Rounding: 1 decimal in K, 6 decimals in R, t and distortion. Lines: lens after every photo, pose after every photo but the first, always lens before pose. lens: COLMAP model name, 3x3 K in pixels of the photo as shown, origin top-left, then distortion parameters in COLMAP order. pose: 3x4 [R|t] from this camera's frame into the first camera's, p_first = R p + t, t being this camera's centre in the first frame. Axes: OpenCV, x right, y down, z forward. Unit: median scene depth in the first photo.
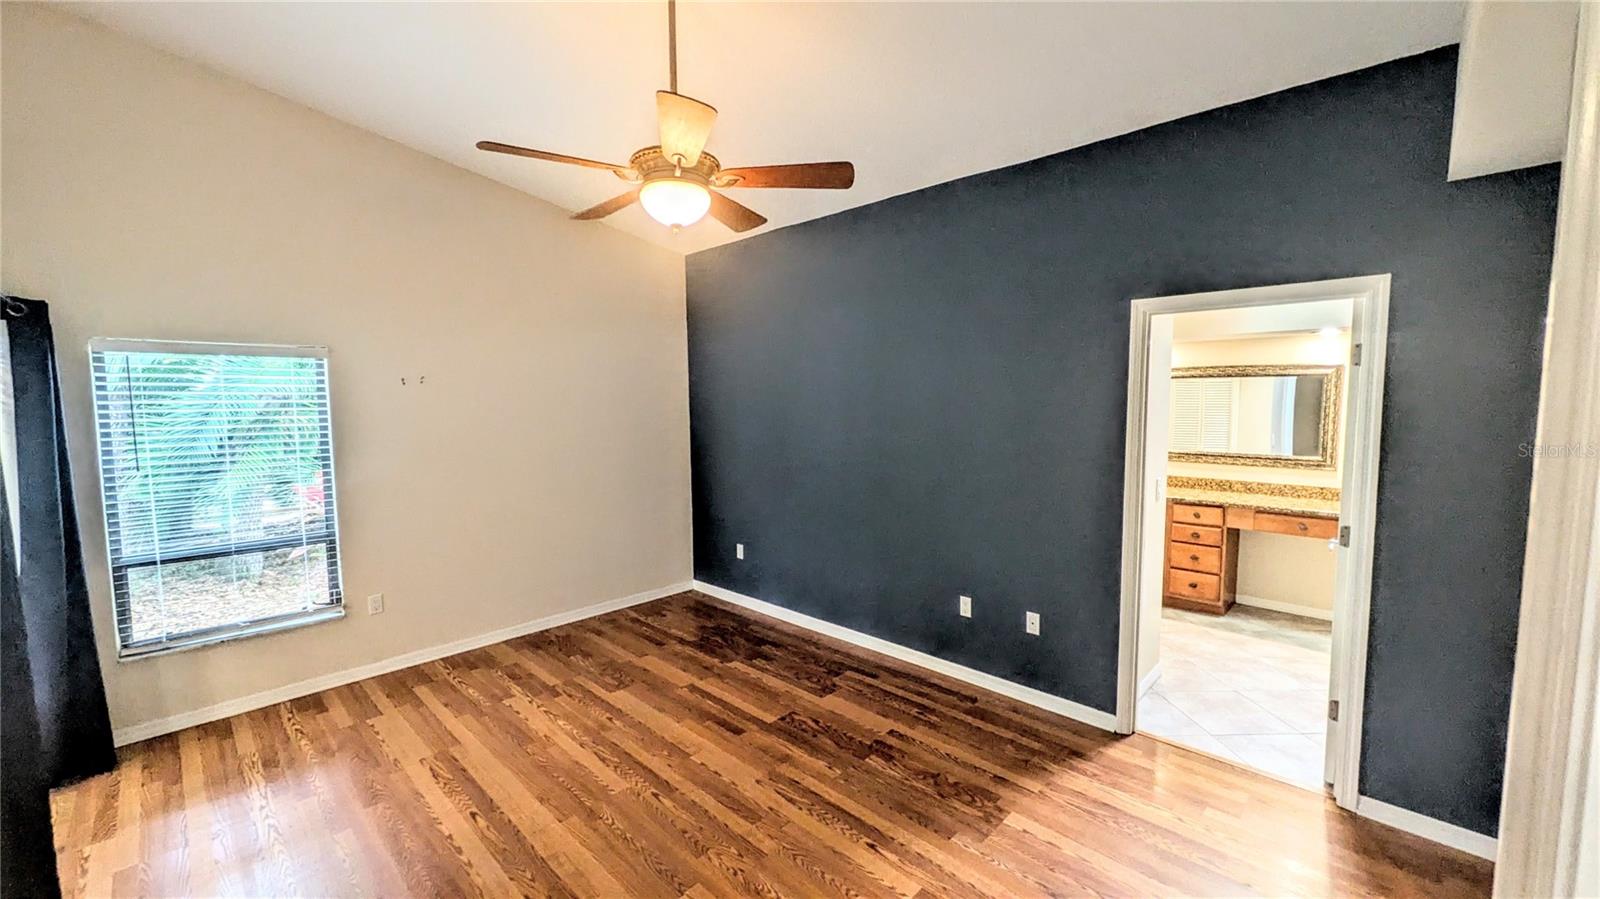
lens RADIAL K [[625.7, 0, 795.6], [0, 625.7, 449.6], [0, 0, 1]] dist [0.000605, -0.000200]
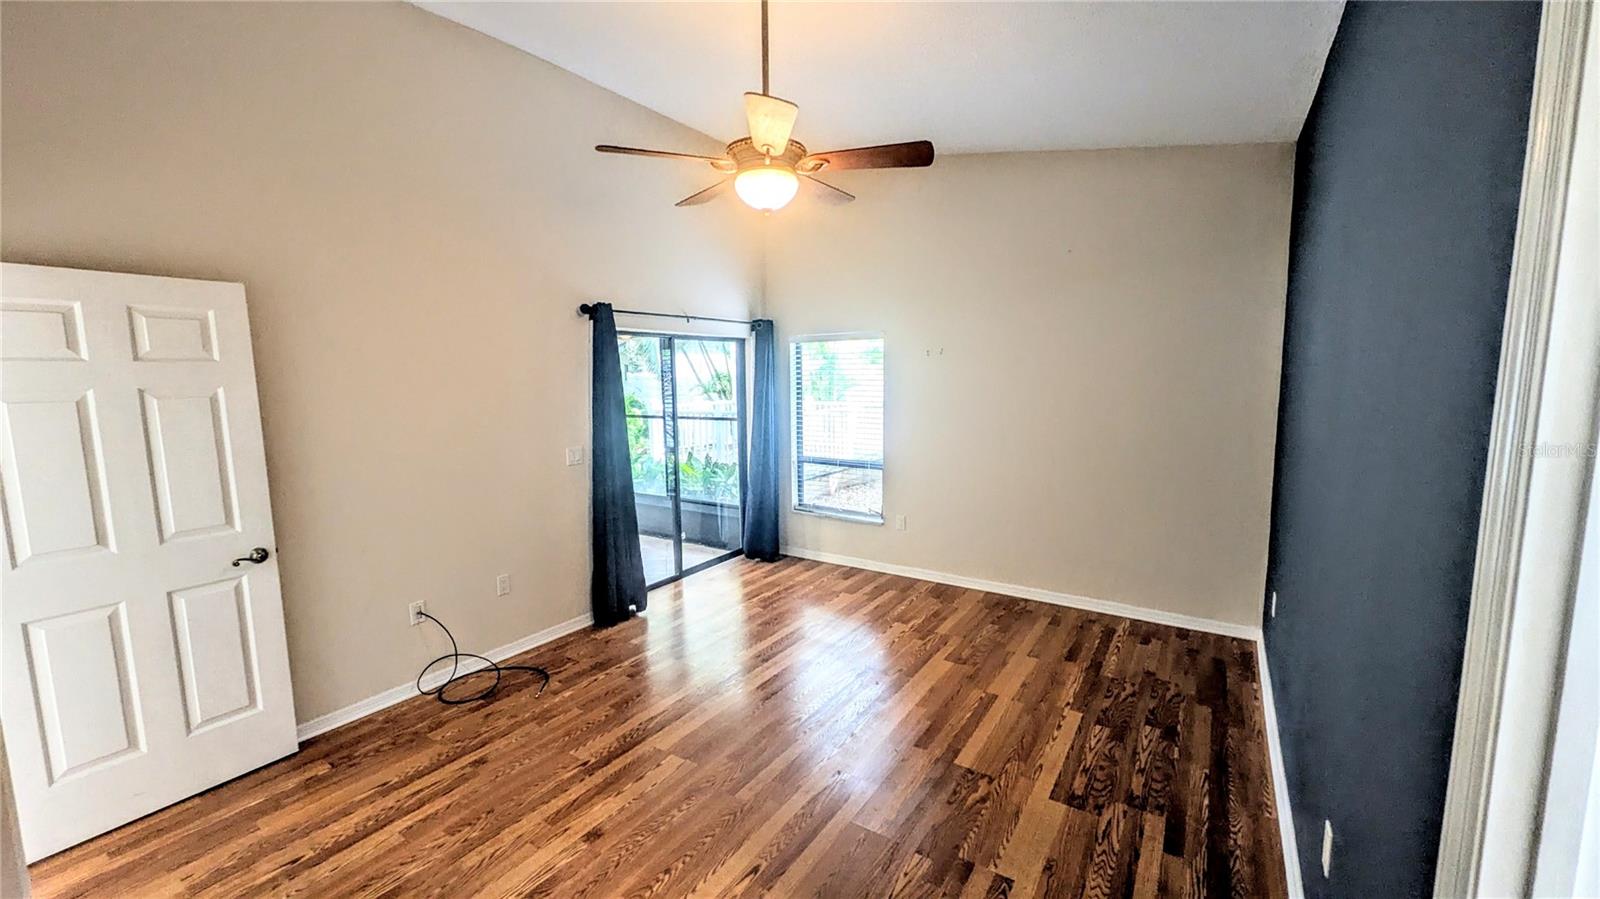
lens RADIAL K [[625.7, 0, 795.6], [0, 625.7, 449.6], [0, 0, 1]] dist [0.000605, -0.000200]
pose [[0.184491, 0.128205, -0.974437, 0.587857], [-0.070636, 0.990621, 0.116961, -0.048583], [0.980293, 0.047252, 0.191816, 0.538486]]
